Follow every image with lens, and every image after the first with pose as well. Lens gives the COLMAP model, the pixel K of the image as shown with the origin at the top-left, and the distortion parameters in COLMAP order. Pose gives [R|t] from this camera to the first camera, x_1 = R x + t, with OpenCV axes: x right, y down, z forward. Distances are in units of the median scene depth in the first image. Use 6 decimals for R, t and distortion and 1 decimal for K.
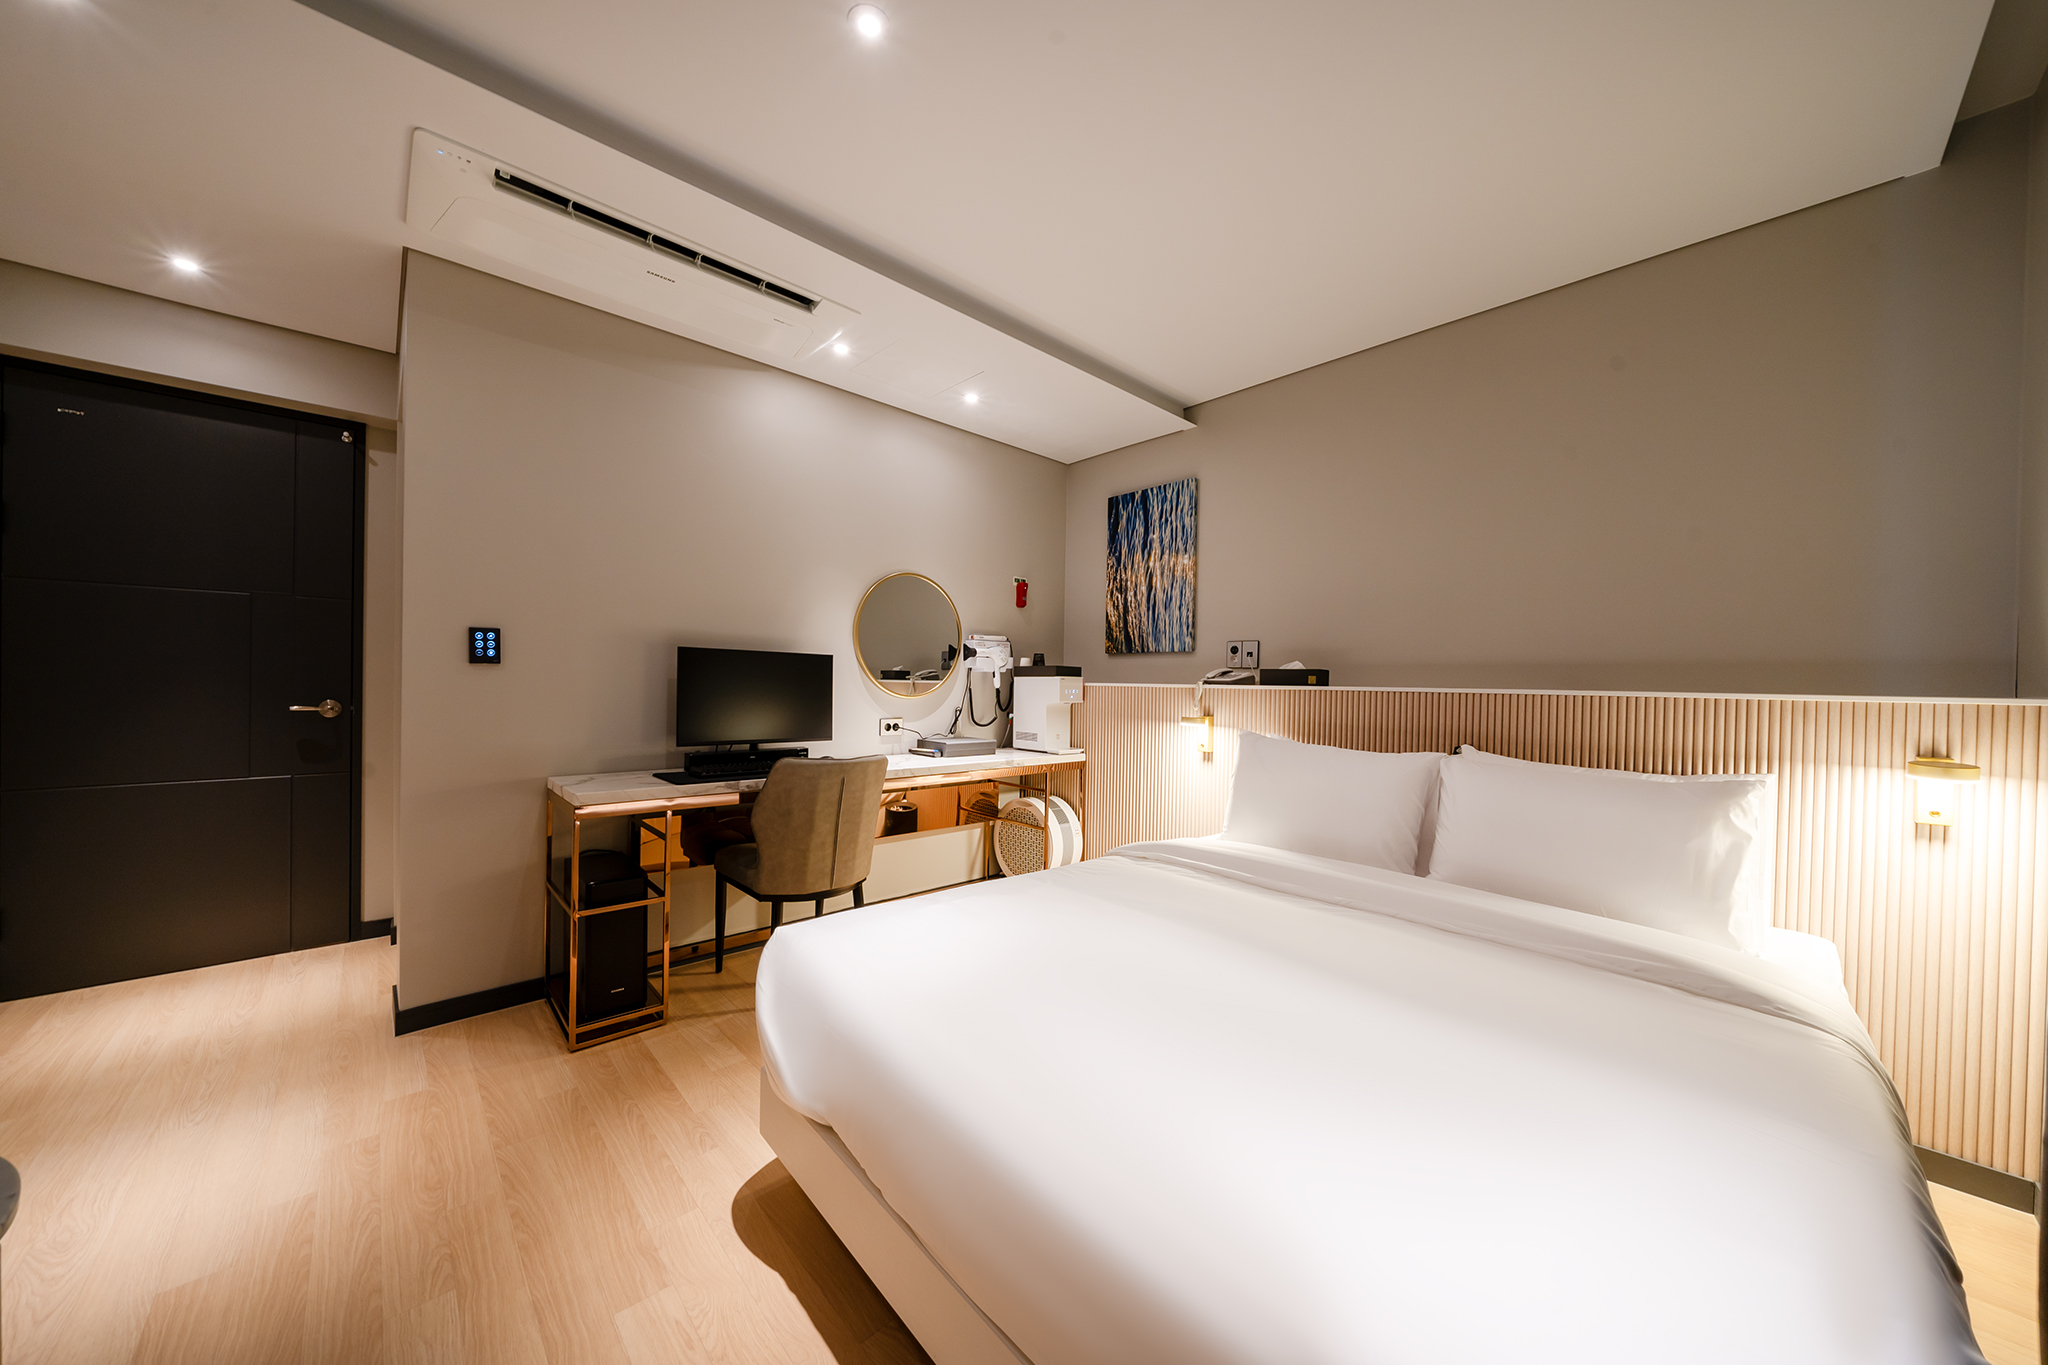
lens RADIAL K [[694.0, 0, 1025.5], [0, 694.0, 684.9], [0, 0, 1]] dist [-0.008282, -0.000101]
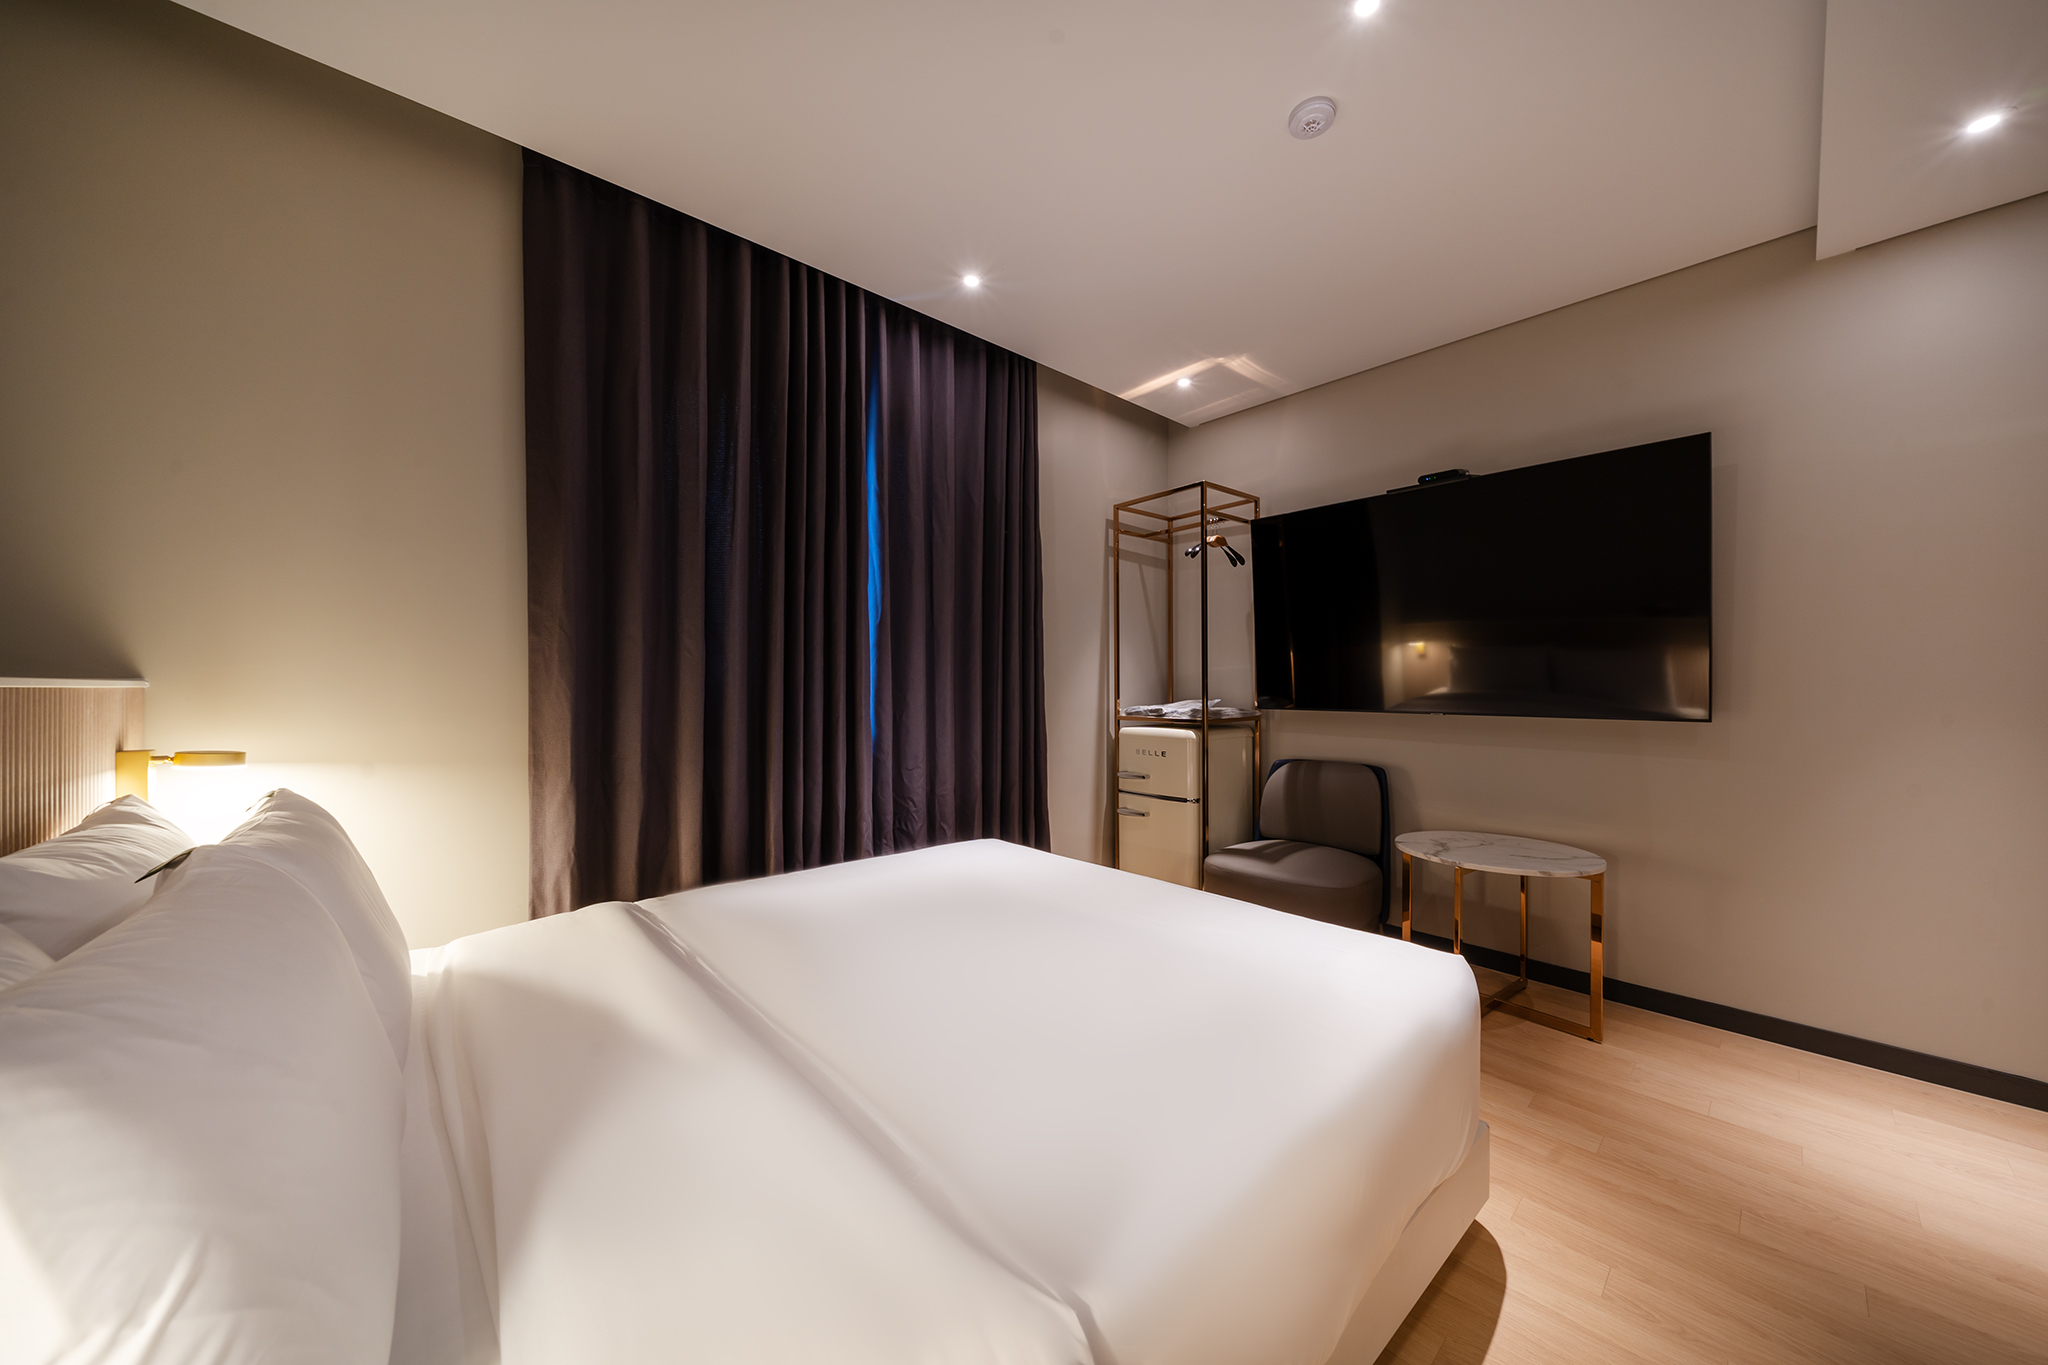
lens RADIAL K [[703.0, 0, 1024.0], [0, 703.0, 682.5], [0, 0, 1]] dist [-0.013209, -0.000134]
pose [[-0.999687, -0.013816, 0.020835, 0.084721], [-0.013897, 0.999897, -0.003719, 0.001703], [-0.020781, -0.004007, -0.999776, 0.813632]]
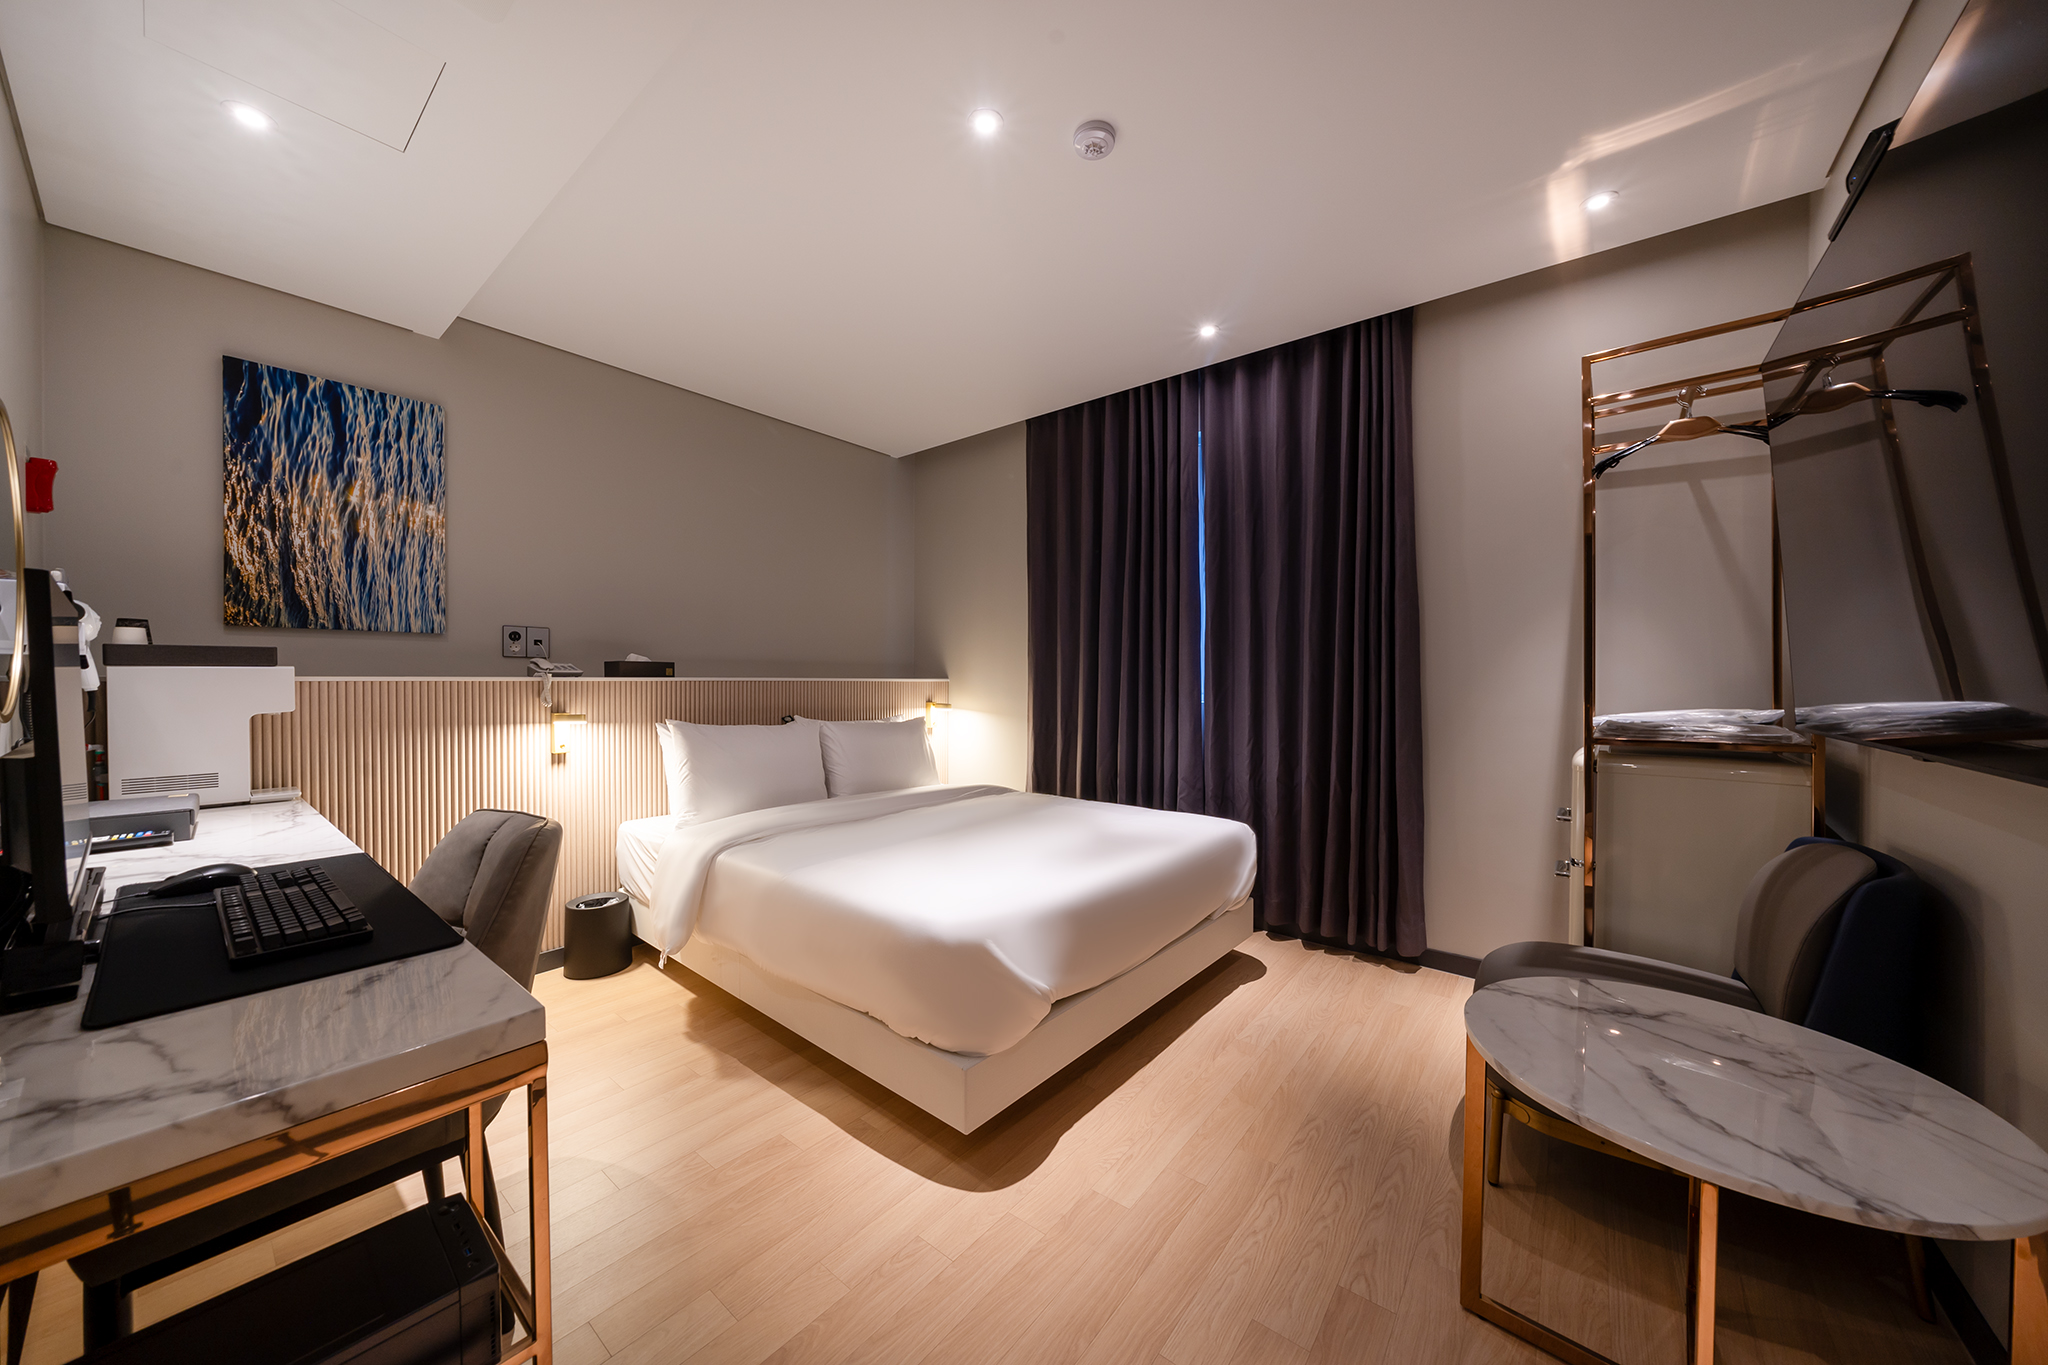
lens RADIAL K [[694.0, 0, 1025.5], [0, 694.0, 684.9], [0, 0, 1]] dist [-0.008282, -0.000101]
pose [[-0.139860, -0.025448, 0.989844, -0.588128], [-0.002339, 0.999675, 0.025370, -0.012007], [-0.990168, 0.001233, -0.139875, 0.452801]]
